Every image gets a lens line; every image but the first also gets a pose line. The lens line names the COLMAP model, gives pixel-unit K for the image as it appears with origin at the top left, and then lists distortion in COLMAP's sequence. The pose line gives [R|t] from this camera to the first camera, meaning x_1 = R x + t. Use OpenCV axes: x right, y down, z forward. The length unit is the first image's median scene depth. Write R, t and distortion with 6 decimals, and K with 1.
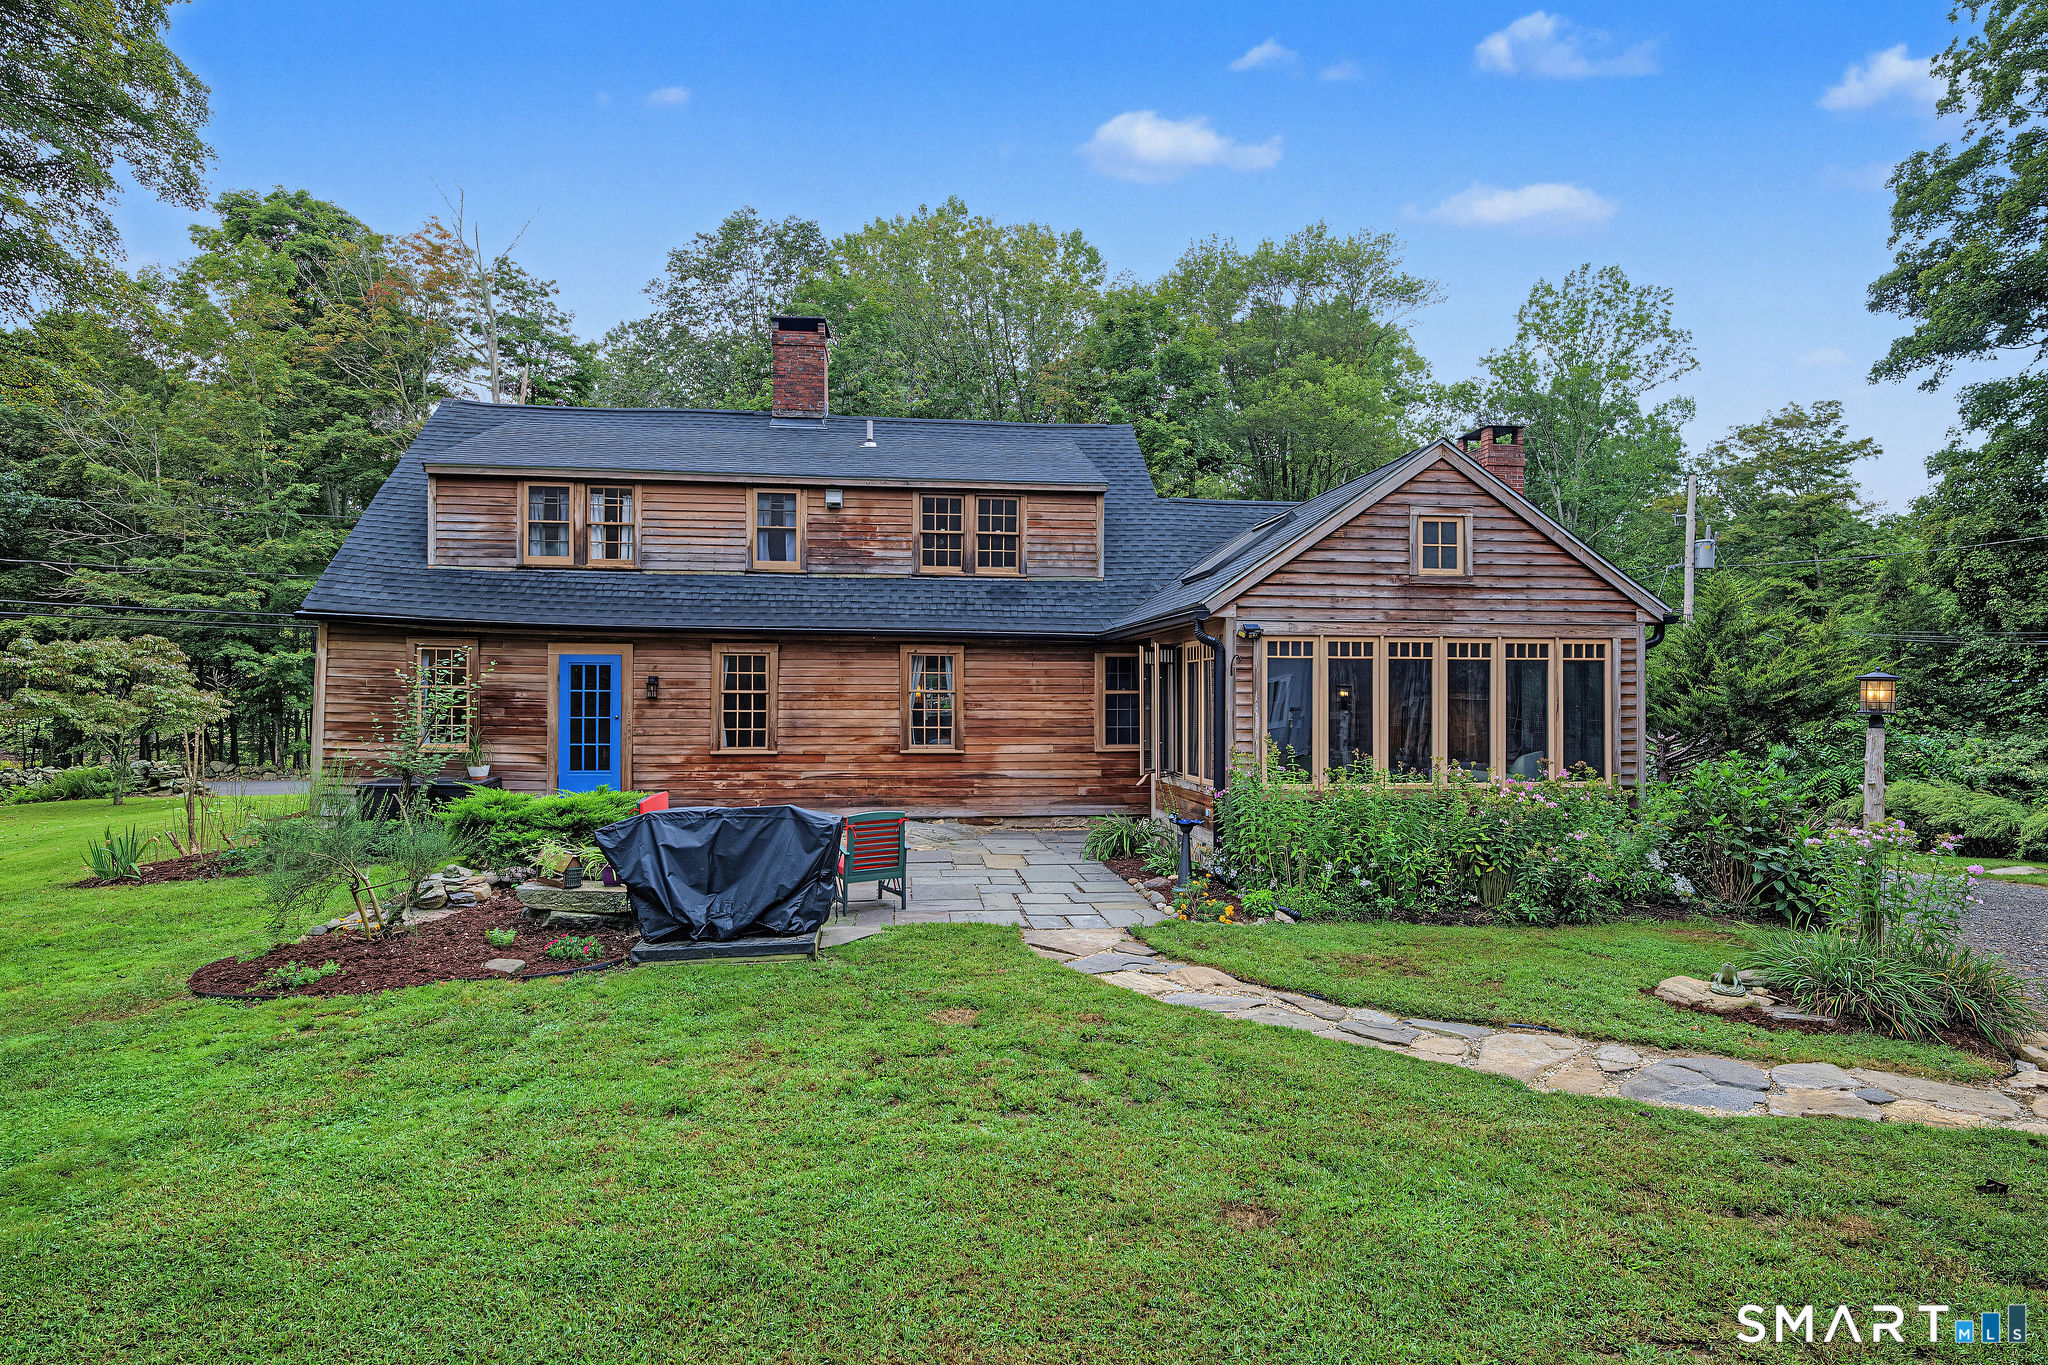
lens RADIAL K [[1110.8, 0, 1032.7], [0, 1110.8, 688.4], [0, 0, 1]] dist [0.002892, -0.010406]
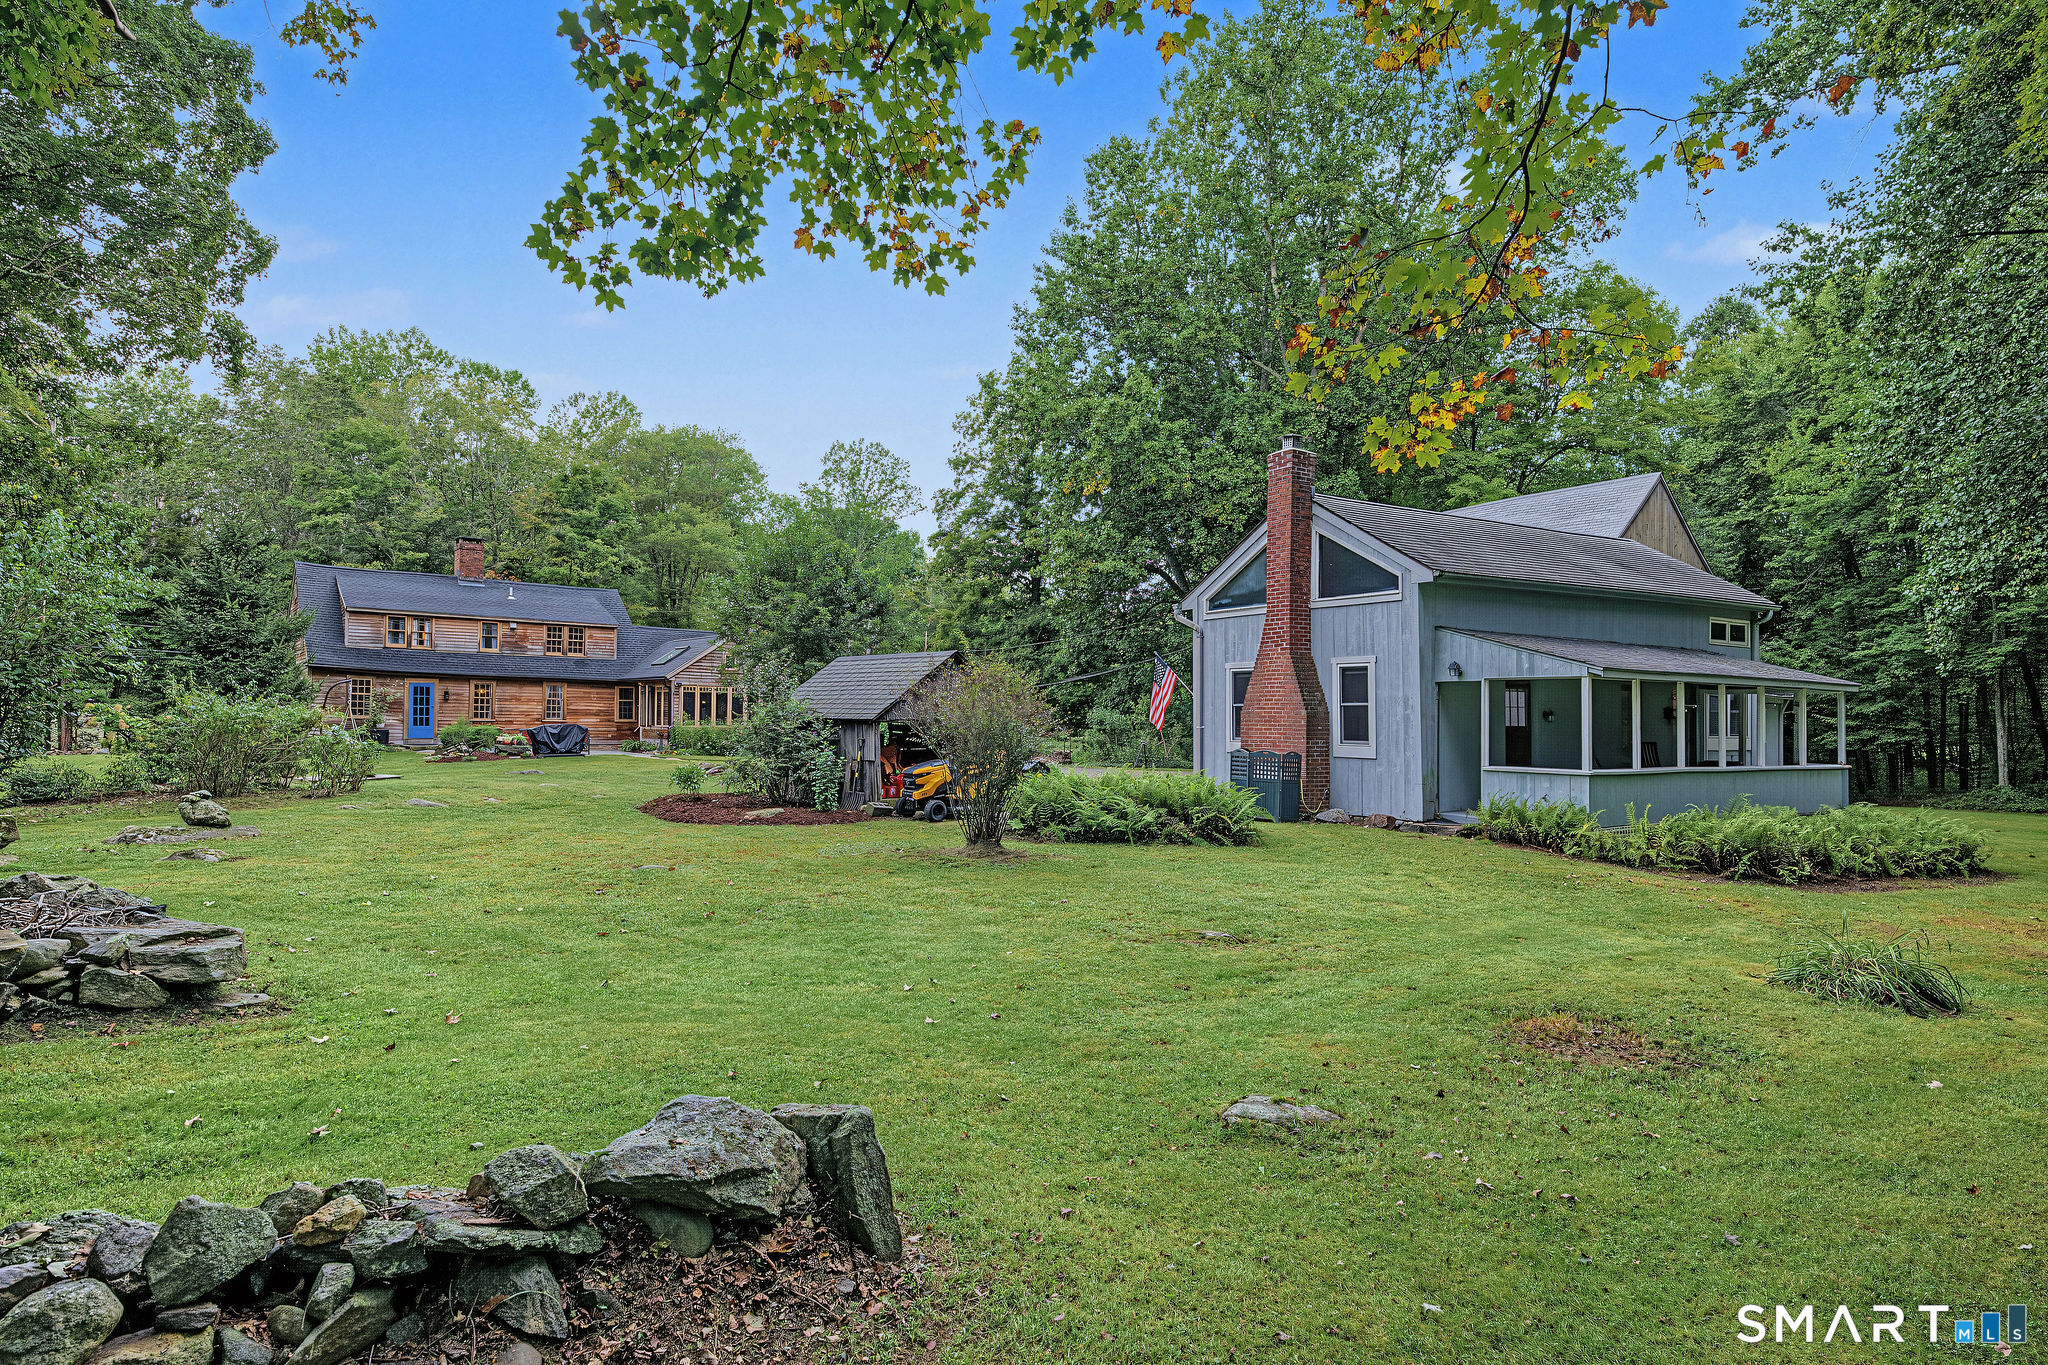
lens RADIAL K [[1121.8, 0, 1032.5], [0, 1121.8, 701.3], [0, 0, 1]] dist [0.002648, -0.007714]
pose [[0.848184, 0.017864, 0.529401, -0.549826], [-0.015806, 0.999840, -0.008415, 0.012854], [-0.529466, -0.001231, 0.848330, -1.964807]]
